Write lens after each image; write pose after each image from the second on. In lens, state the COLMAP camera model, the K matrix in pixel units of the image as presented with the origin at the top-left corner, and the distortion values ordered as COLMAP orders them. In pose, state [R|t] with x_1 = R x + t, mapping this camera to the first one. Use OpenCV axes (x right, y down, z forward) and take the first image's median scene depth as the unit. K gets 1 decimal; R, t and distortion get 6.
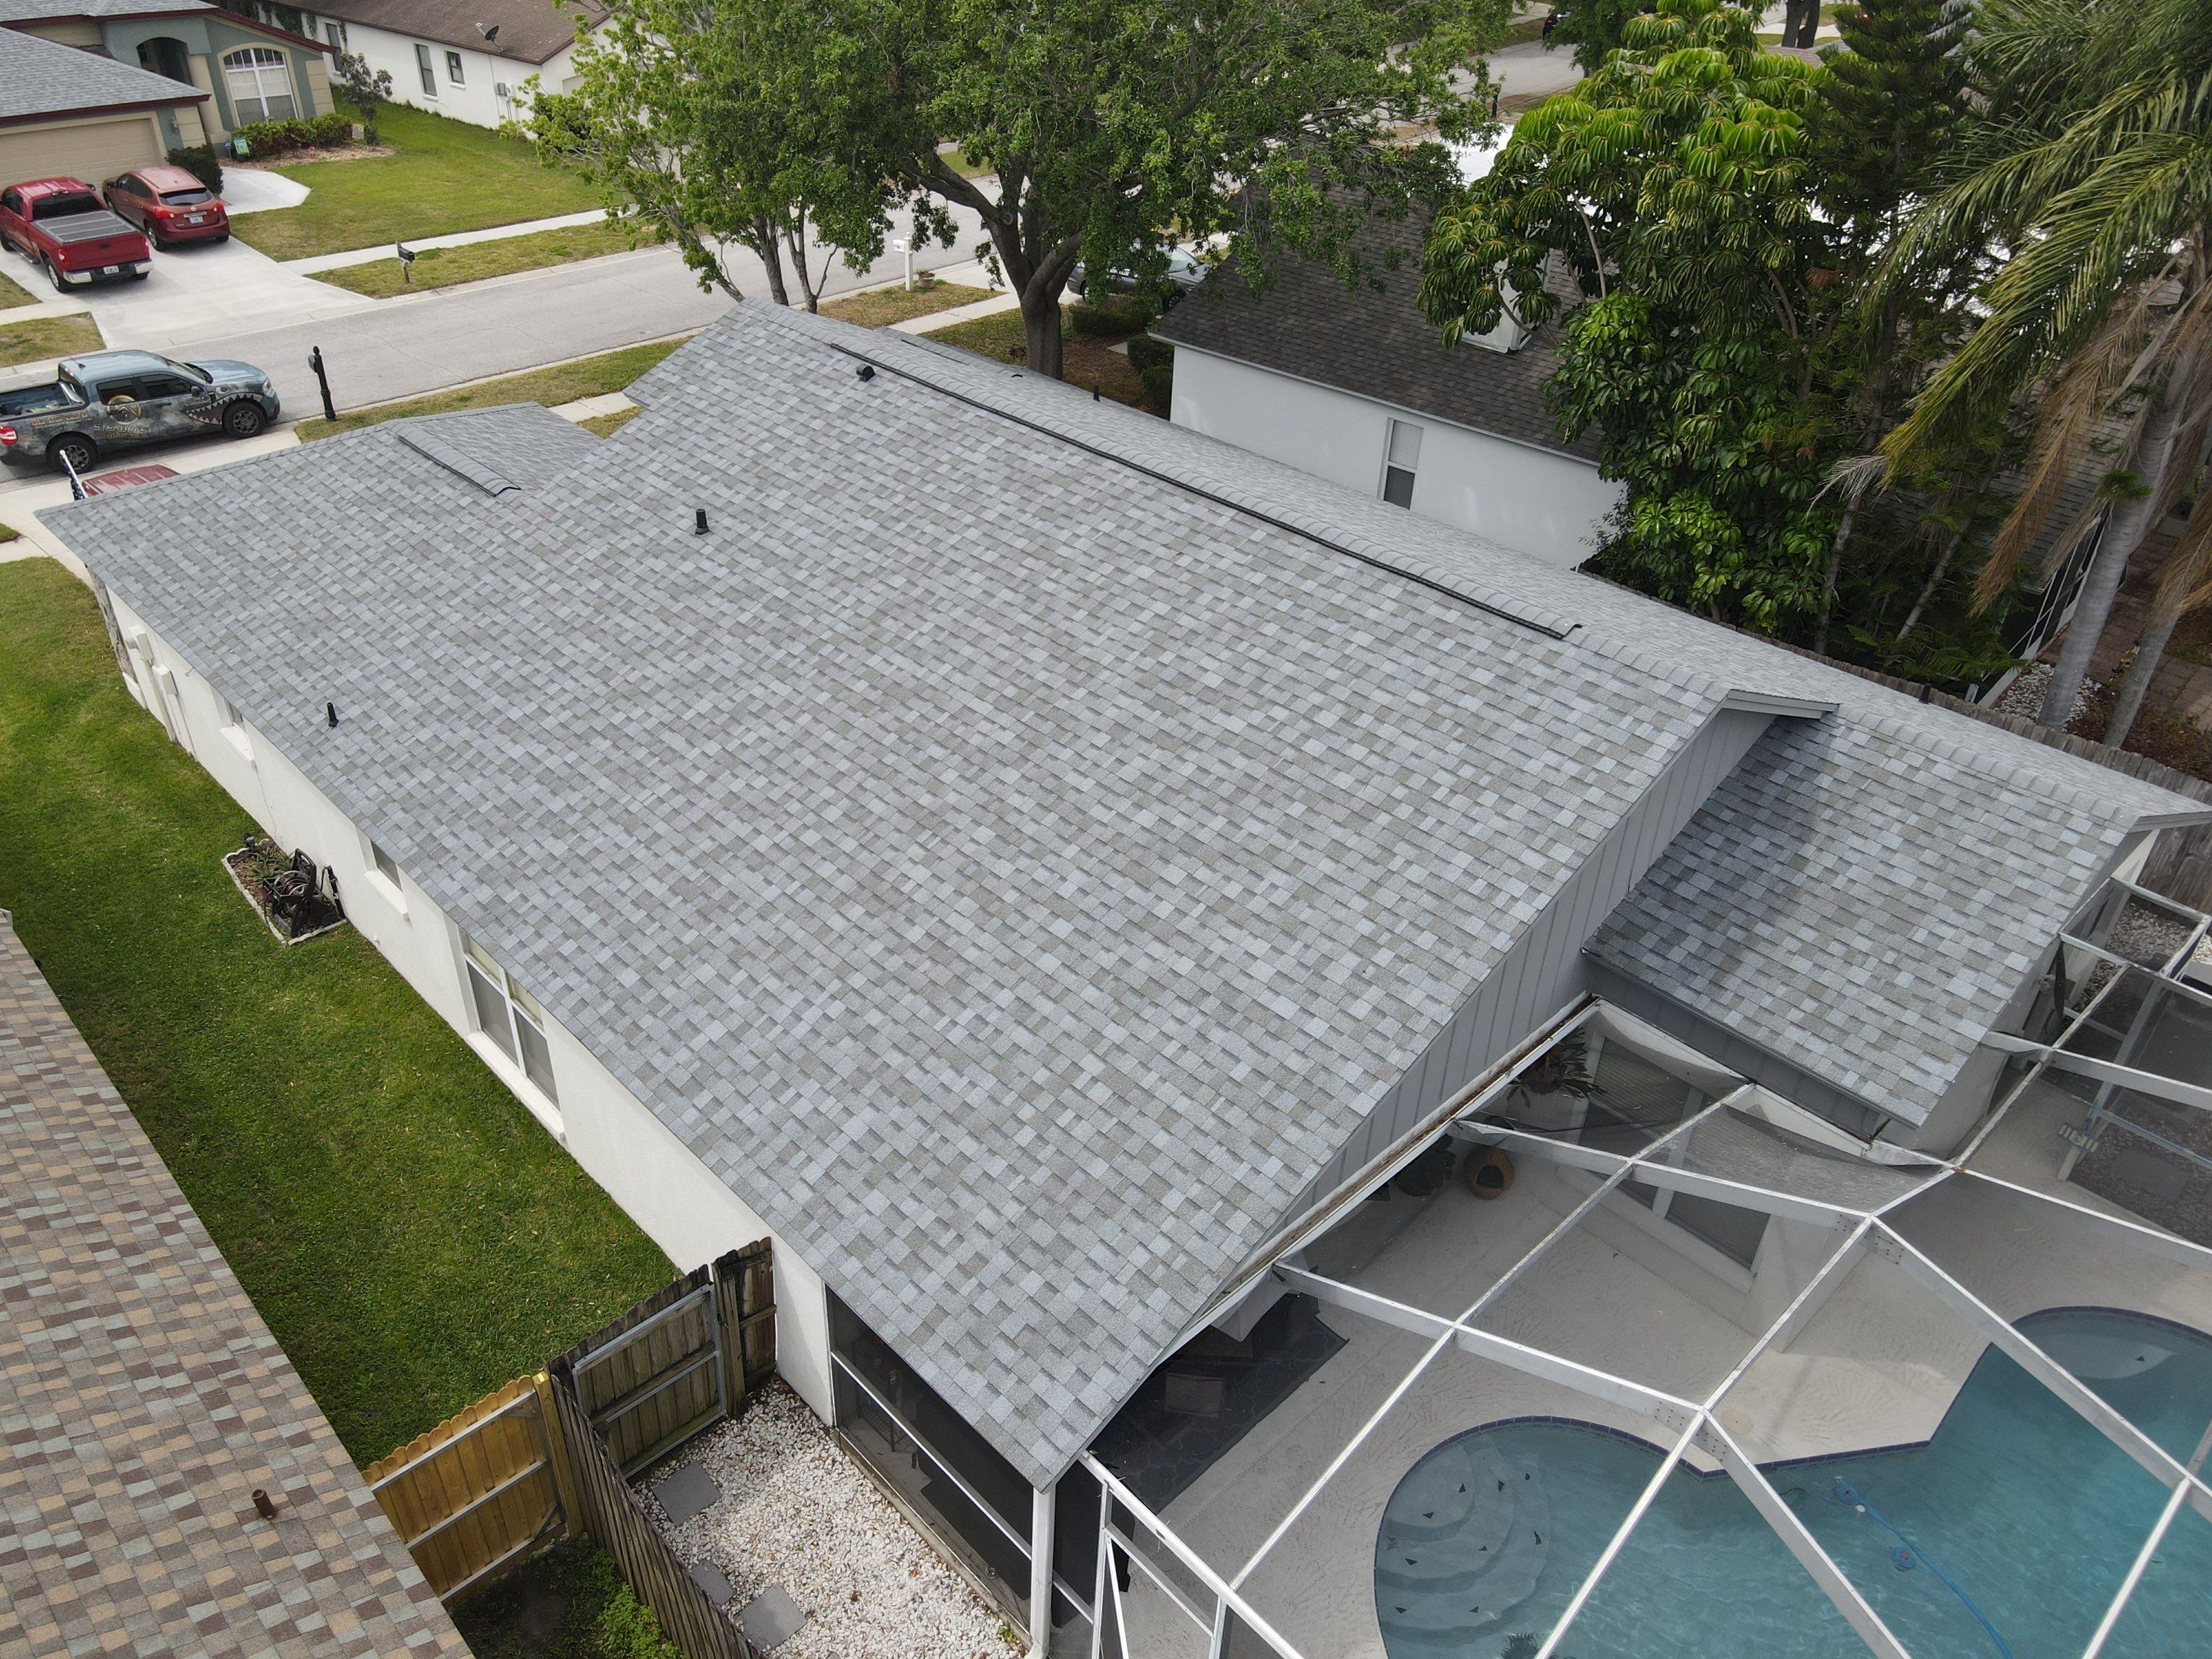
lens RADIAL K [[1631.4, 0, 1075.7], [0, 1631.4, 838.5], [0, 0, 1]] dist [-0.007640, 0.035148]
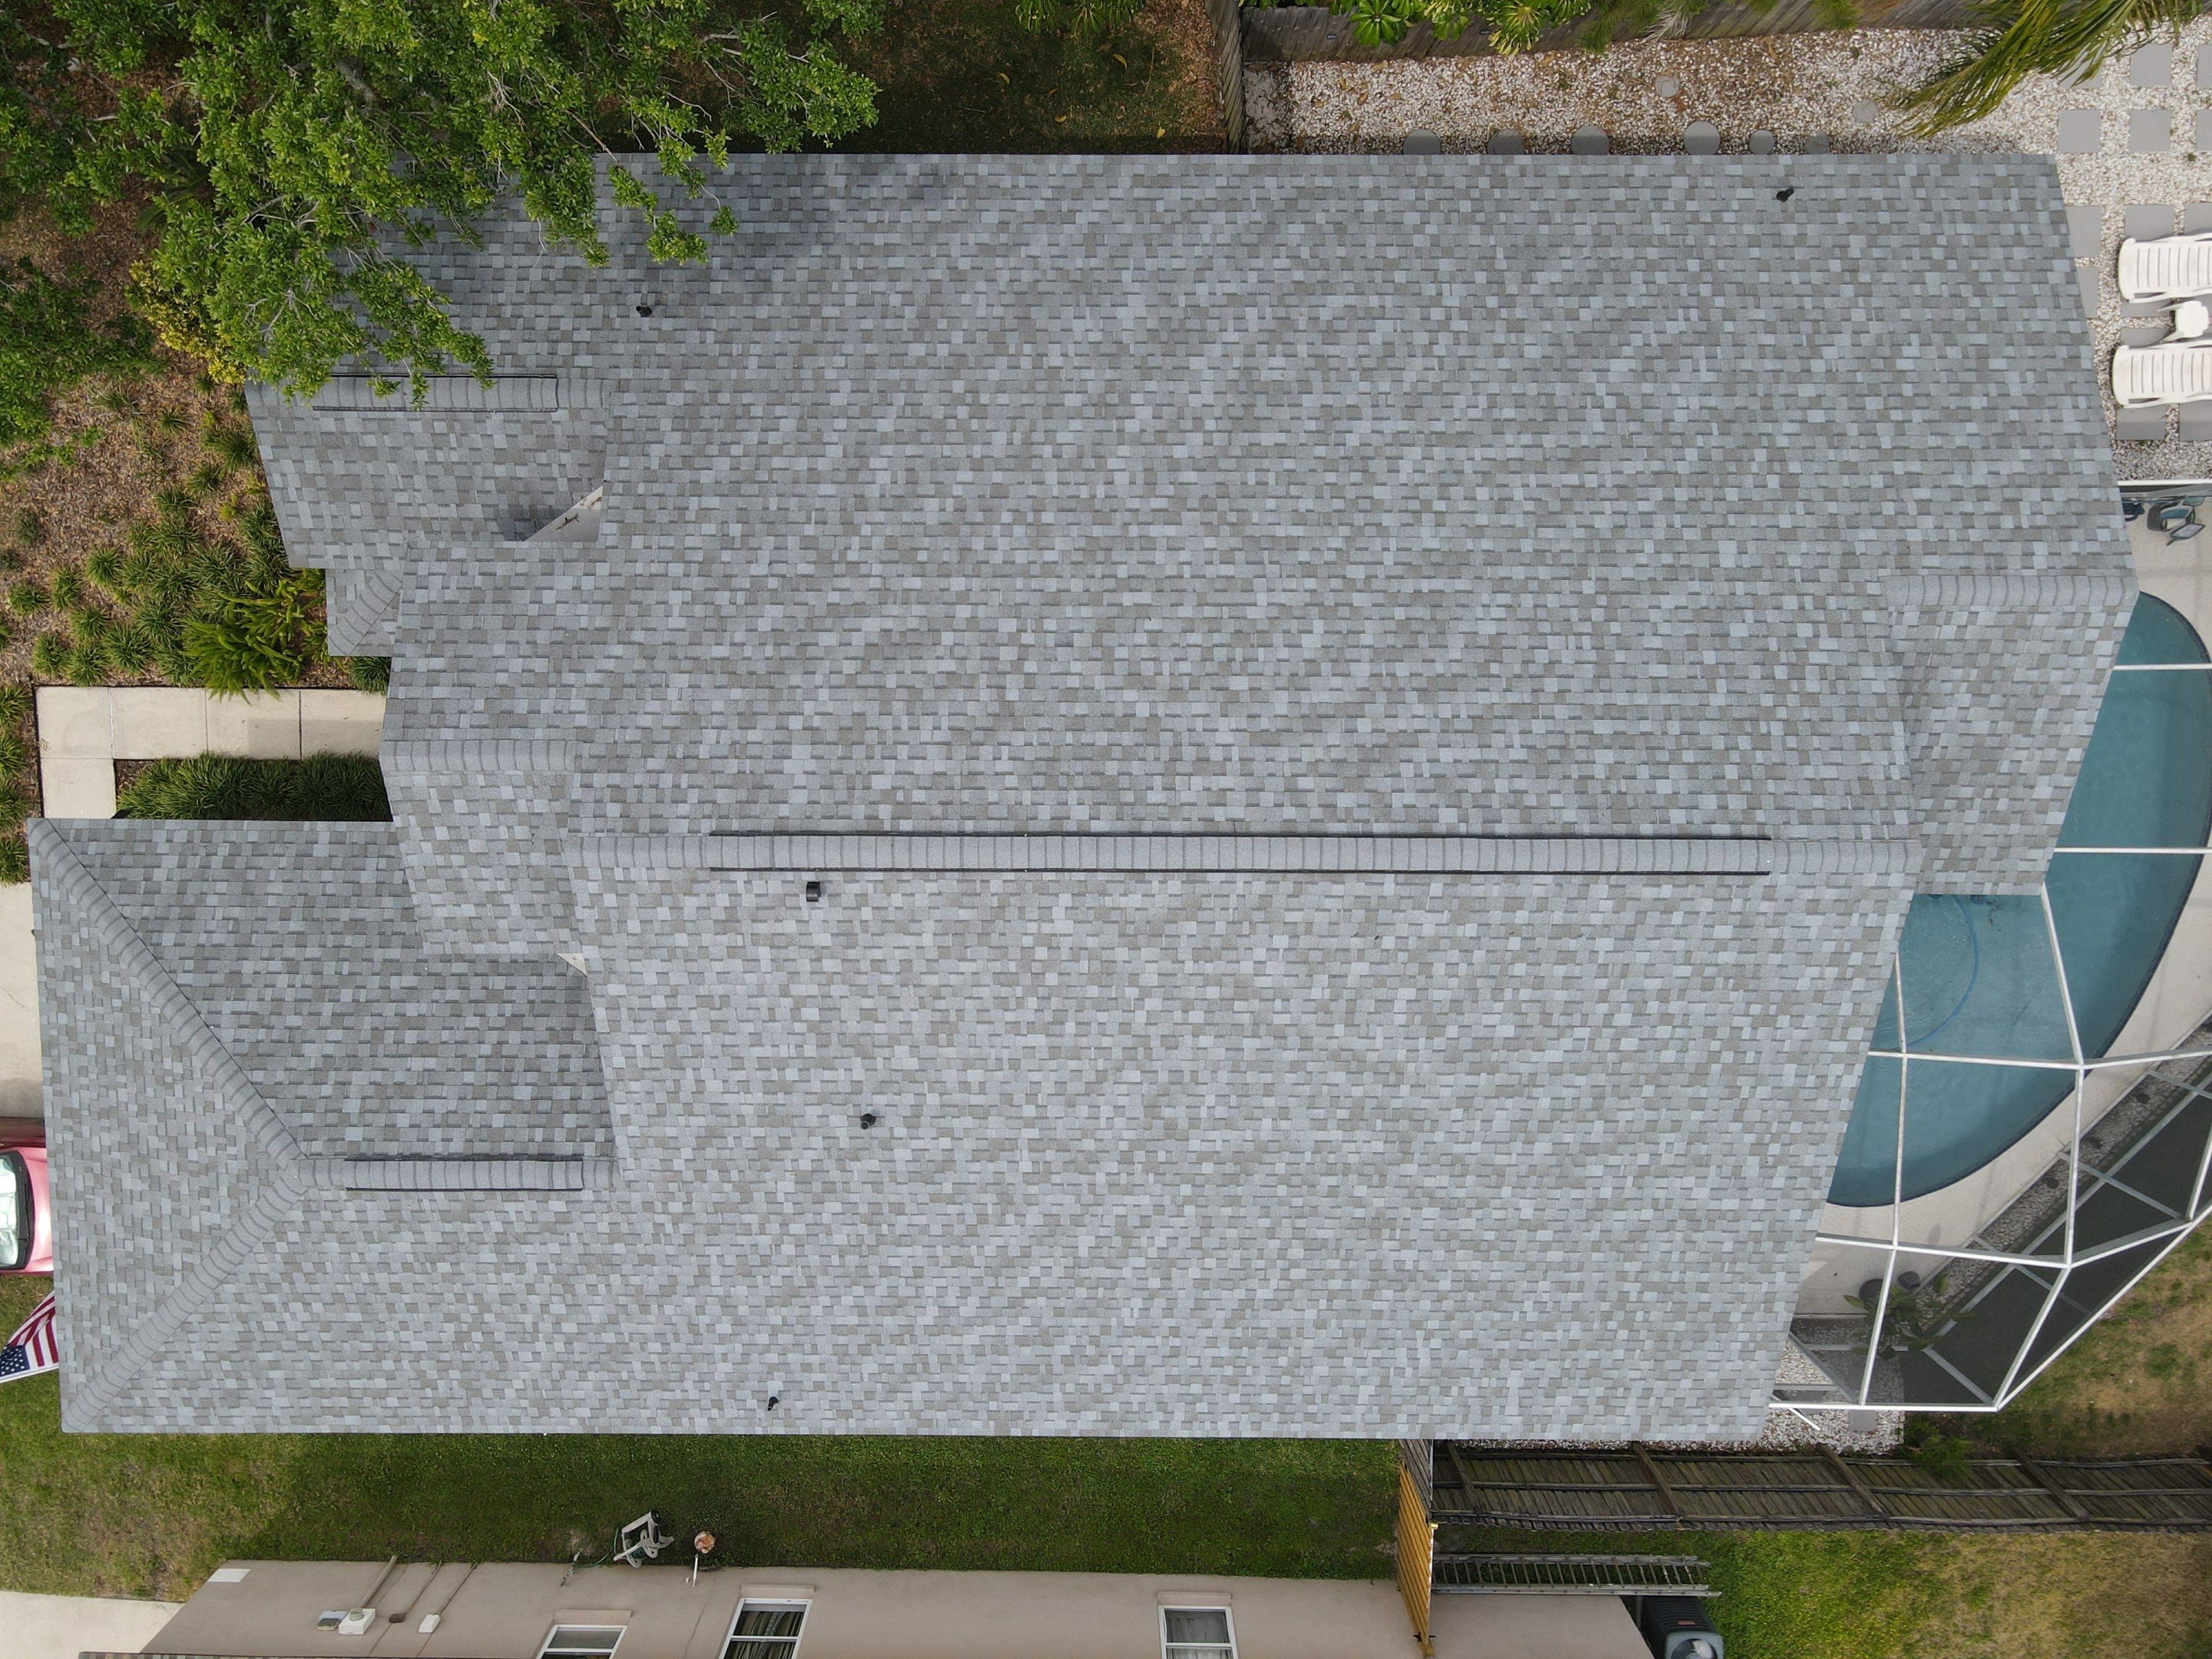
lens RADIAL K [[1631.4, 0, 1085.7], [0, 1631.4, 830.2], [0, 0, 1]] dist [-0.007640, 0.035148]
pose [[0.692899, -0.713373, -0.104833, 0.101607], [0.416786, 0.277624, 0.865572, -1.271675], [-0.588371, -0.643447, 0.489689, 0.709052]]
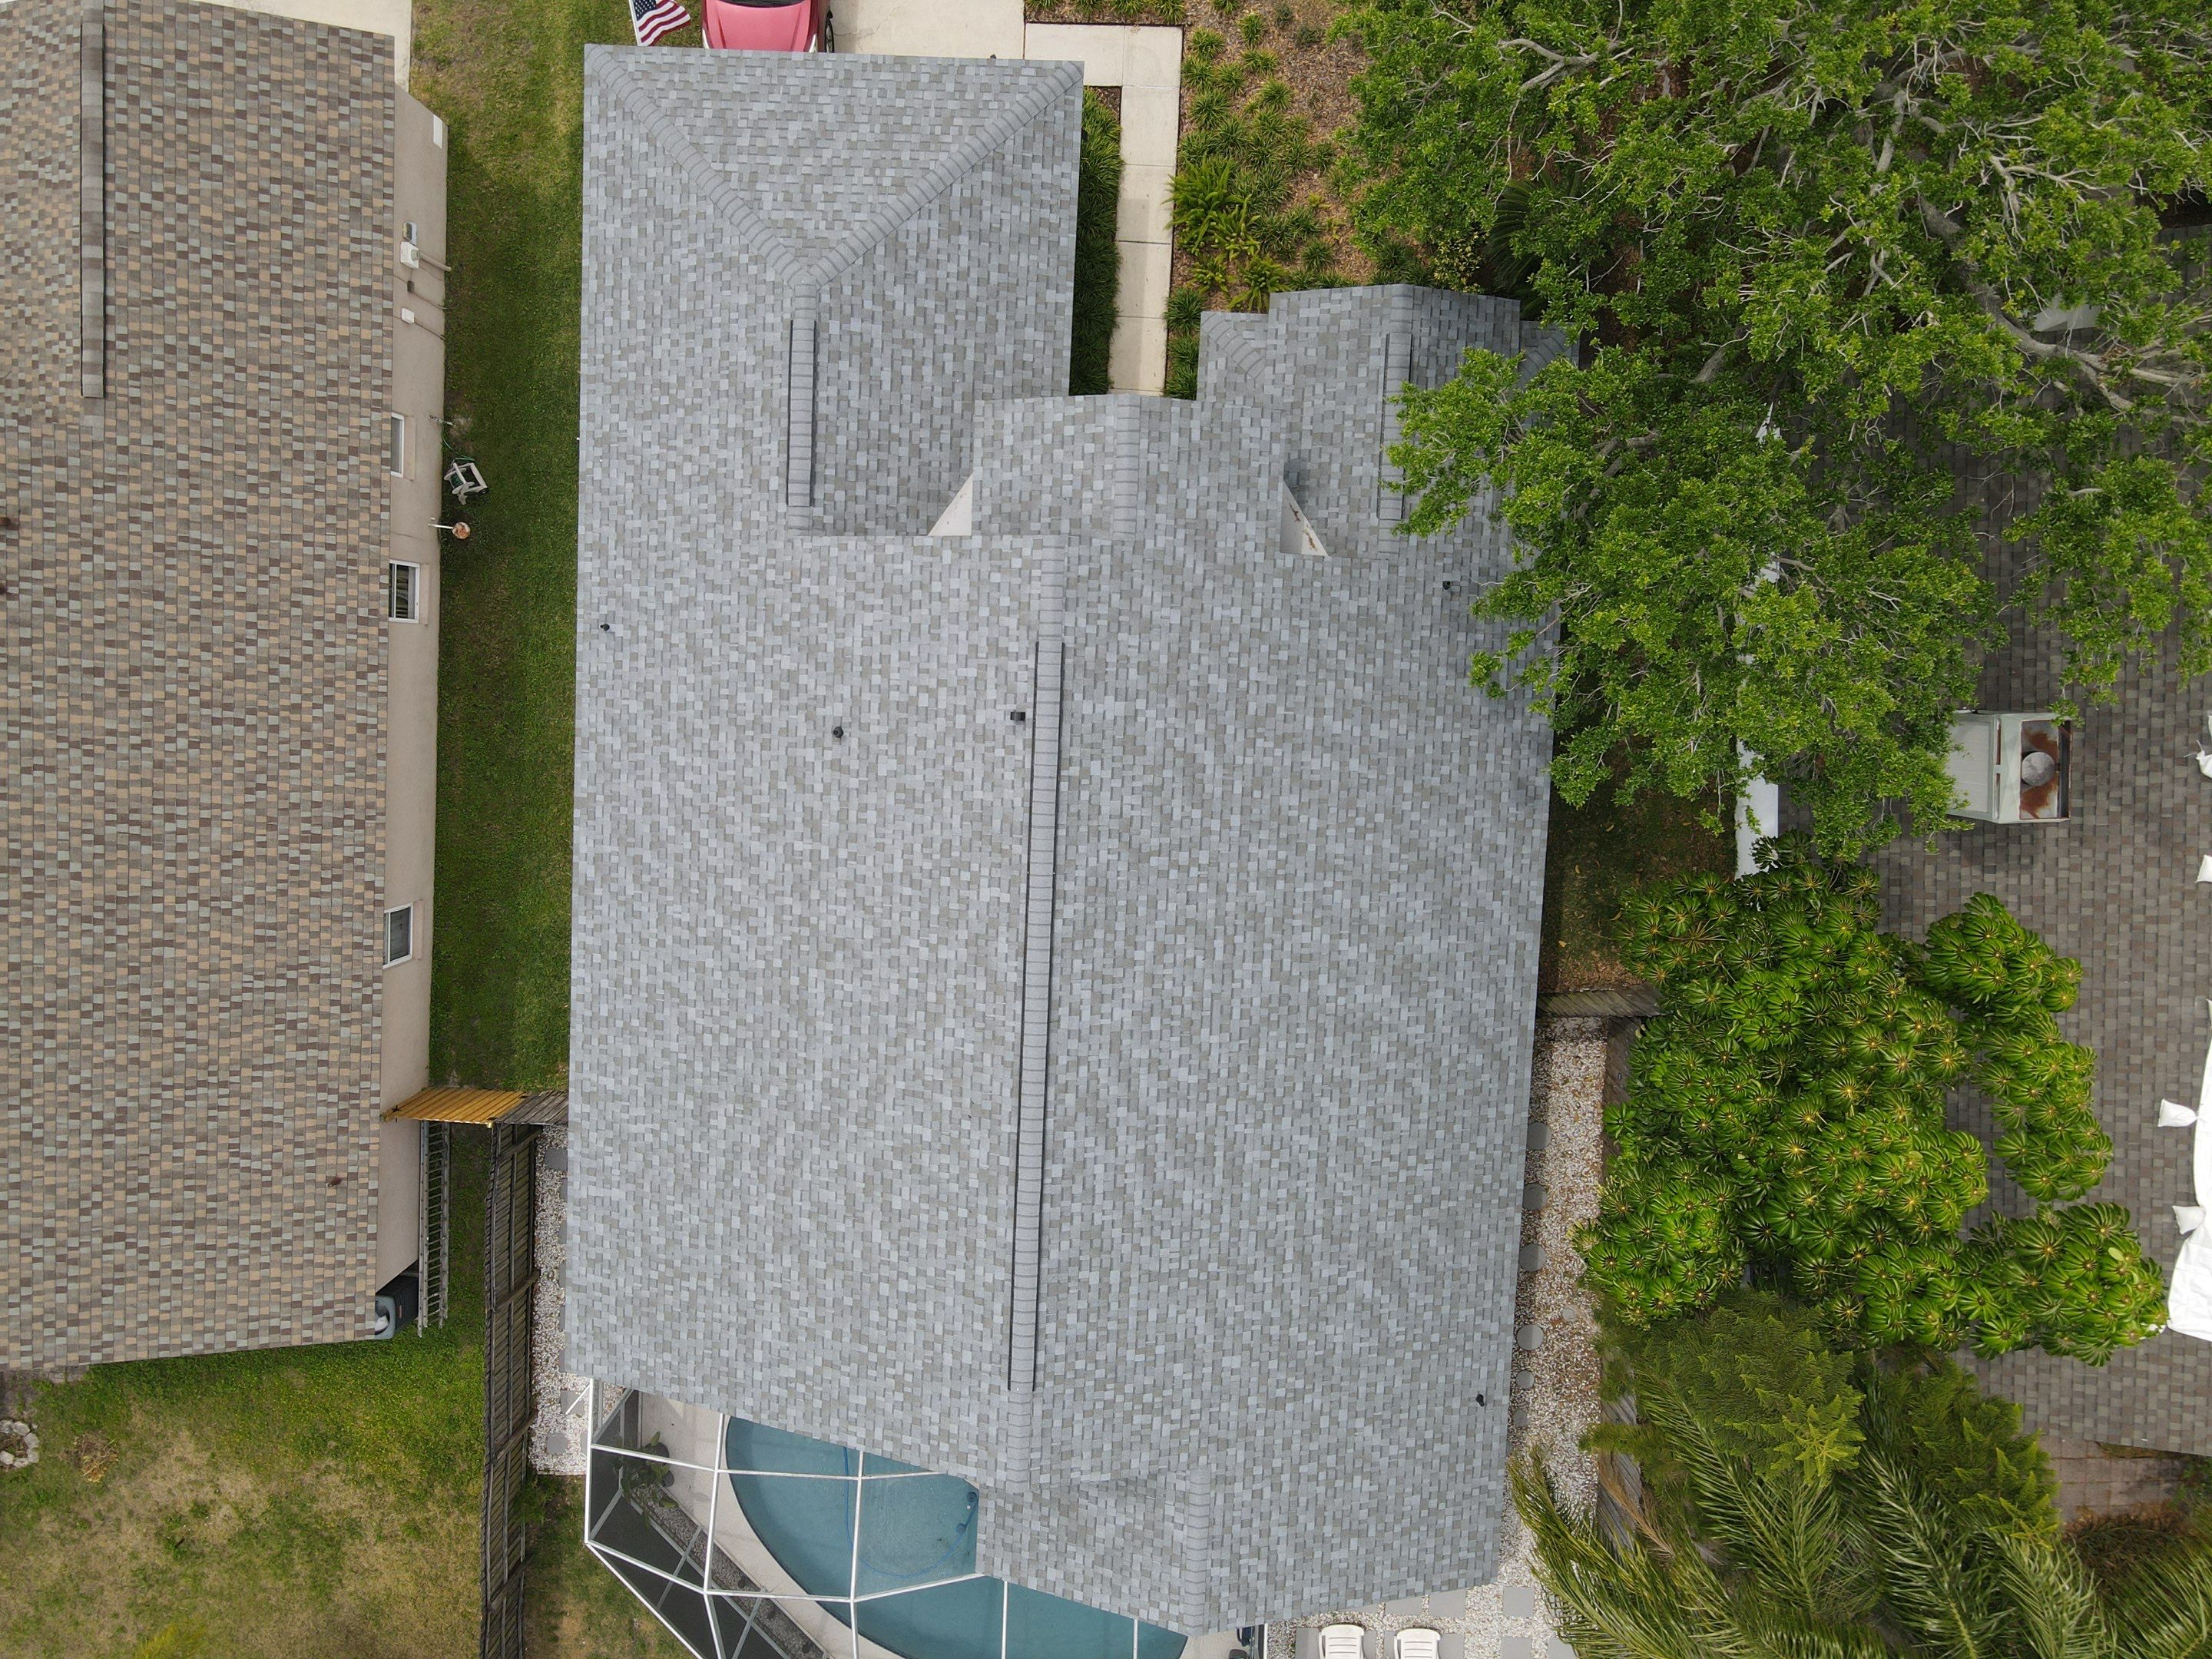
lens RADIAL K [[1631.4, 0, 1059.6], [0, 1631.4, 829.7], [0, 0, 1]] dist [-0.007640, 0.035148]
pose [[0.692671, 0.721235, 0.005138, -0.077366], [-0.345017, 0.325080, 0.880503, -1.689556], [0.633380, -0.611672, 0.474012, 0.575765]]
